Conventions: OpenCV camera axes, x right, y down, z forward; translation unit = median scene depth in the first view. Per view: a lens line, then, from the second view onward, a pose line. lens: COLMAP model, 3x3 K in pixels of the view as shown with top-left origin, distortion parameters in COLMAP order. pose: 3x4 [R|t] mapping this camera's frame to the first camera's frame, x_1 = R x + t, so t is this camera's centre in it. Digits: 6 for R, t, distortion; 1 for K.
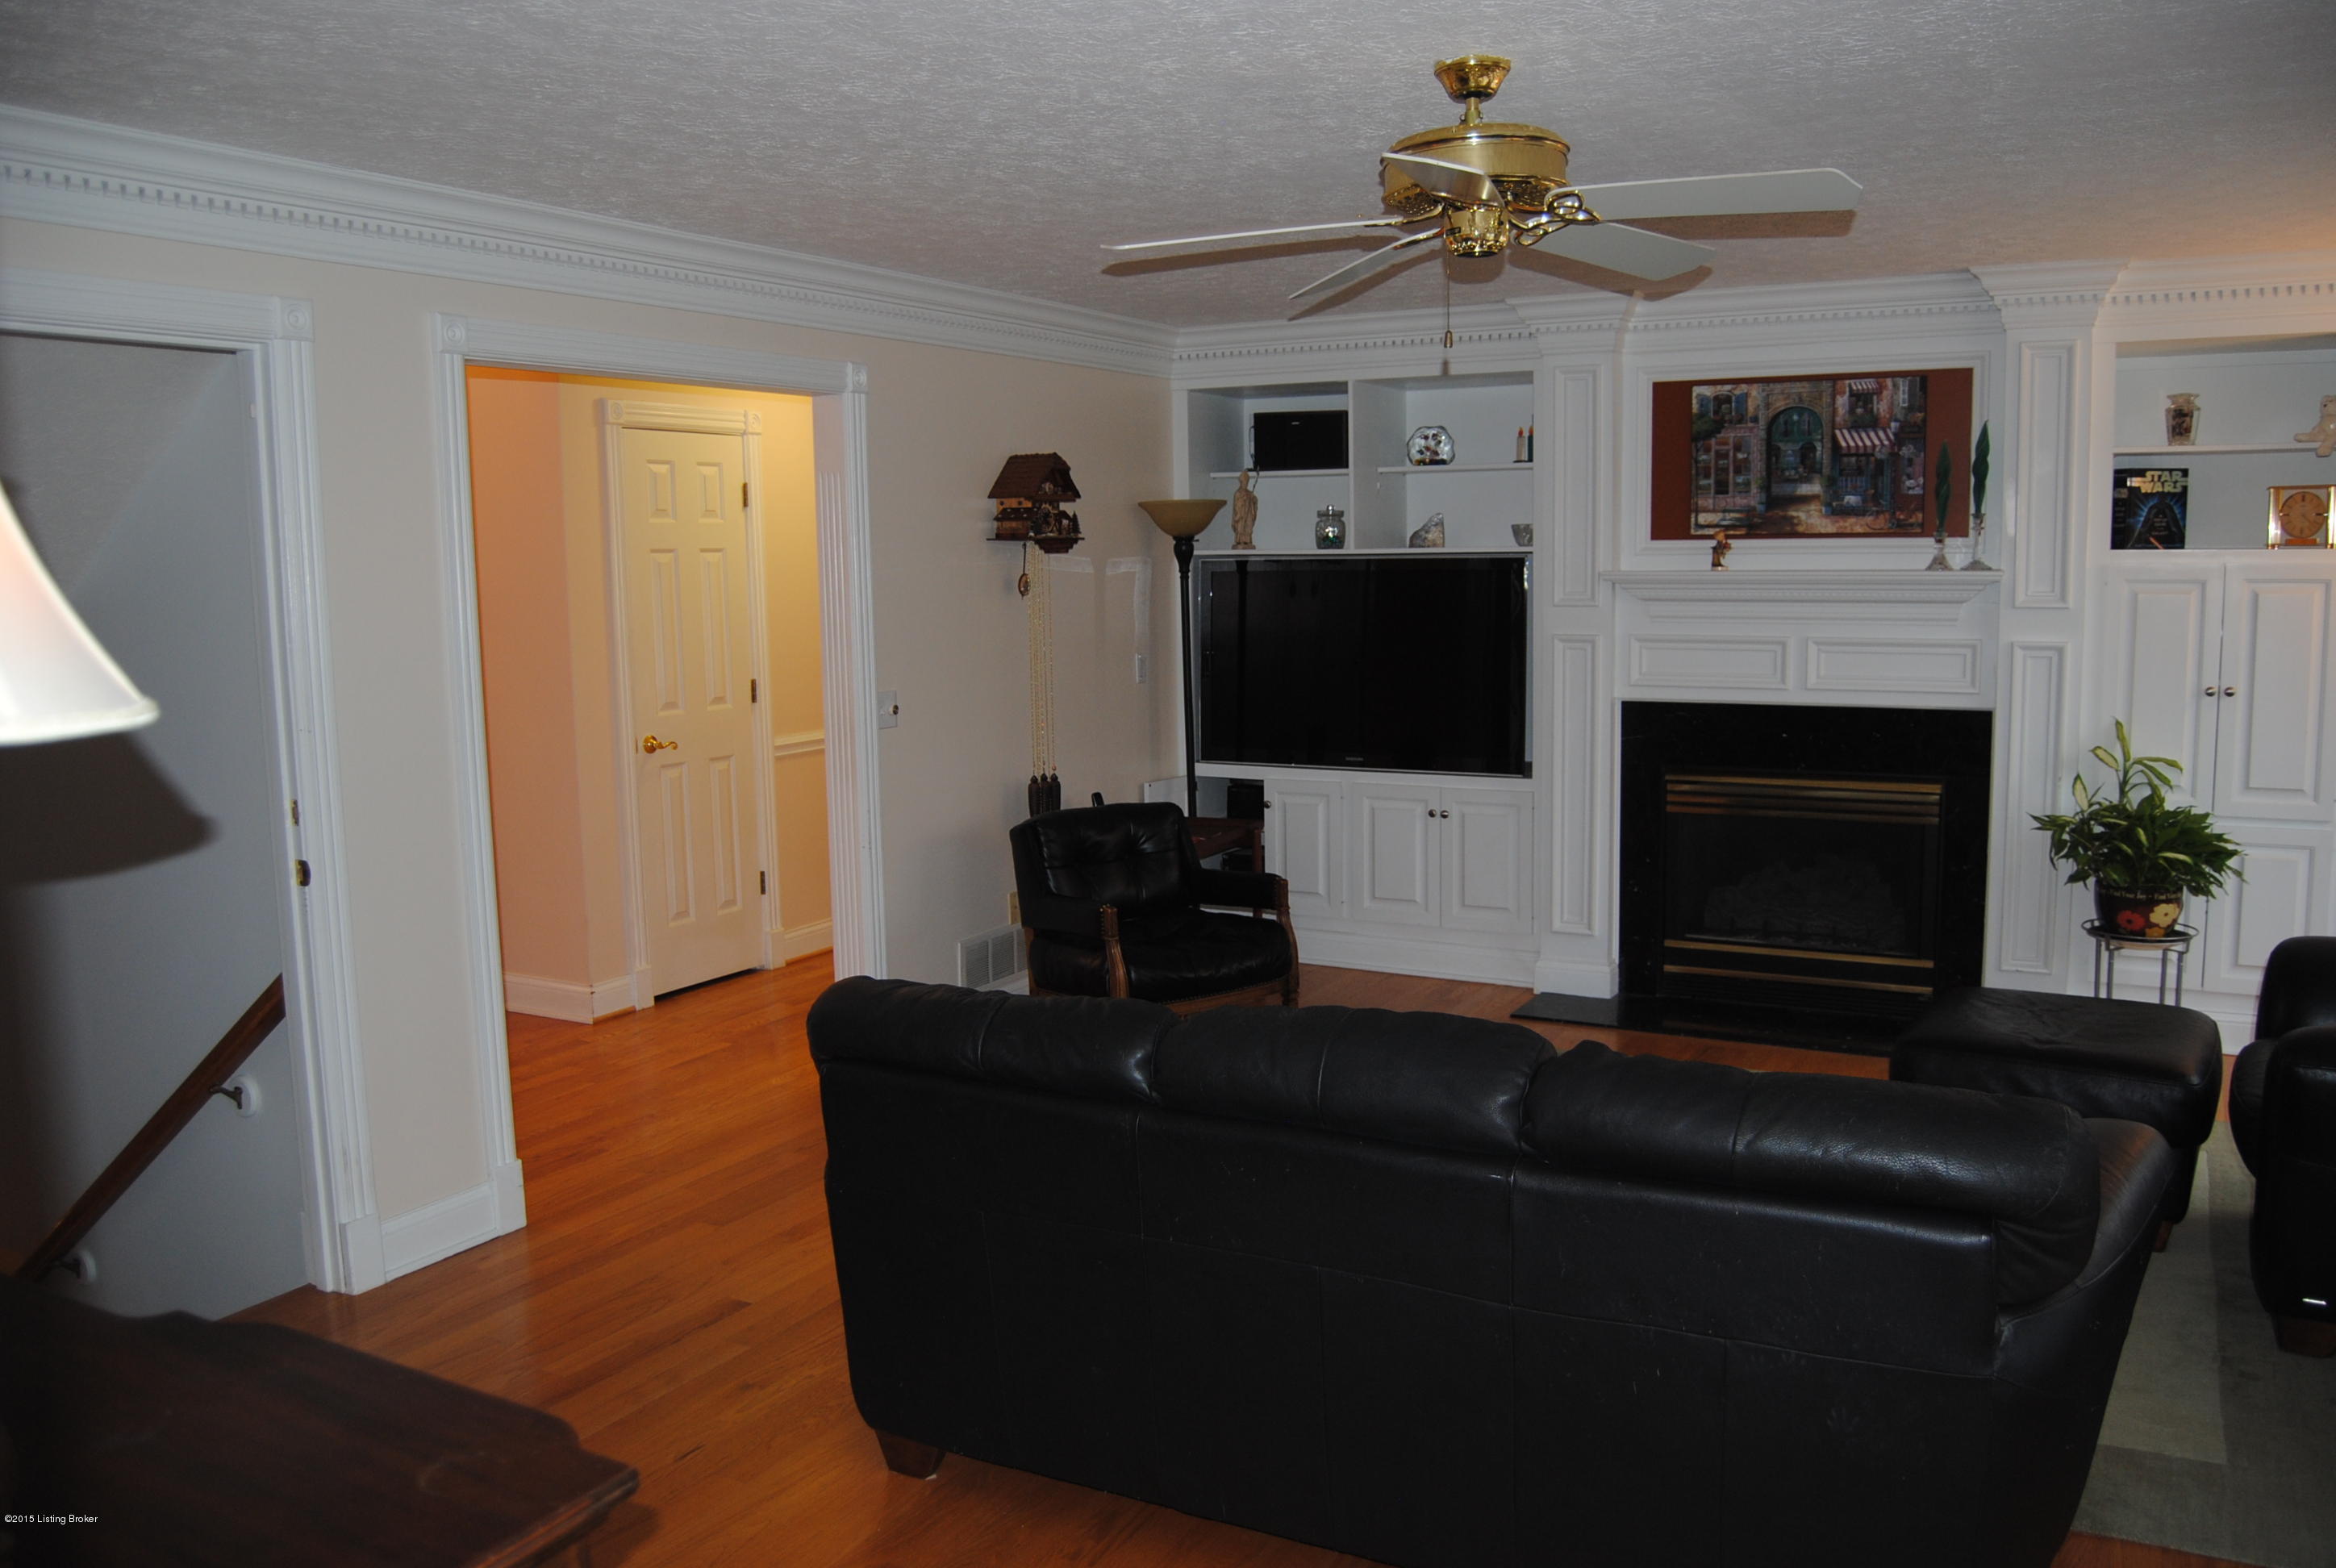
lens RADIAL K [[1828.2, 0, 1180.4], [0, 1828.2, 782.2], [0, 0, 1]] dist [-0.095889, 0.037543]
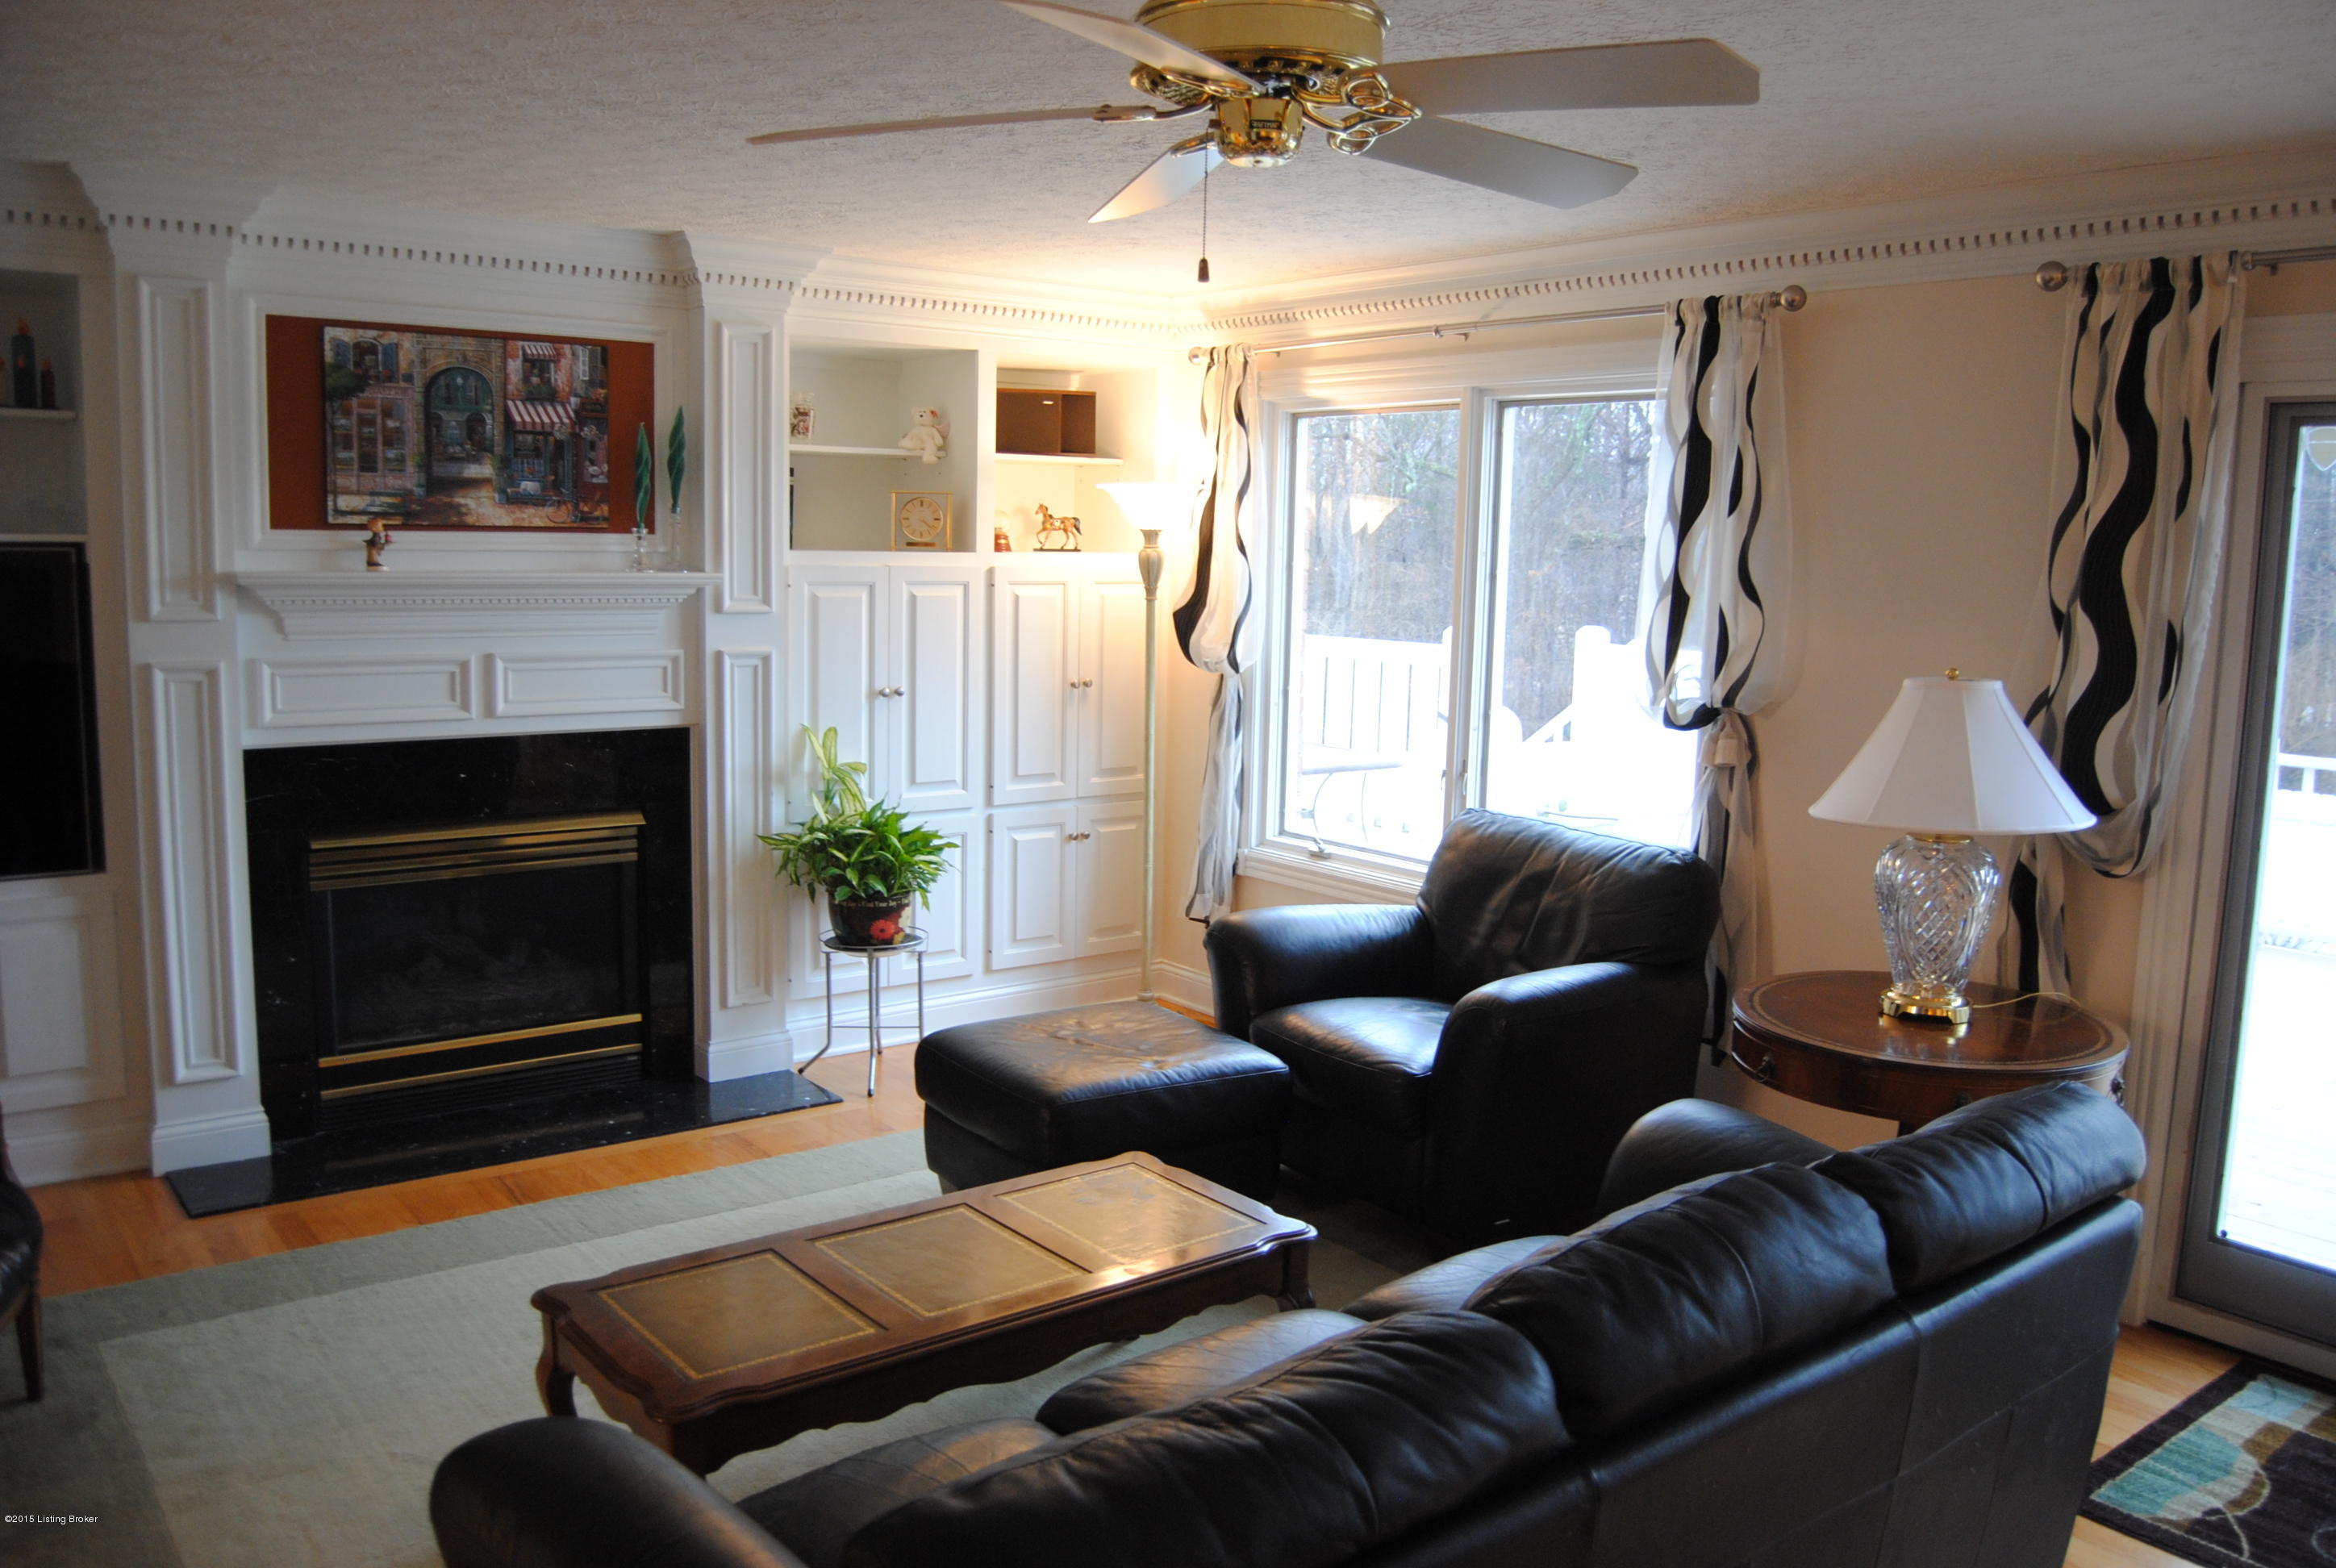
lens RADIAL K [[1828.2, 0, 1180.4], [0, 1828.2, 782.2], [0, 0, 1]] dist [-0.095889, 0.037543]
pose [[0.401474, -0.089836, 0.911454, -0.274028], [0.093370, 0.994007, 0.056845, -0.039795], [-0.911099, 0.062281, 0.407456, 0.391210]]
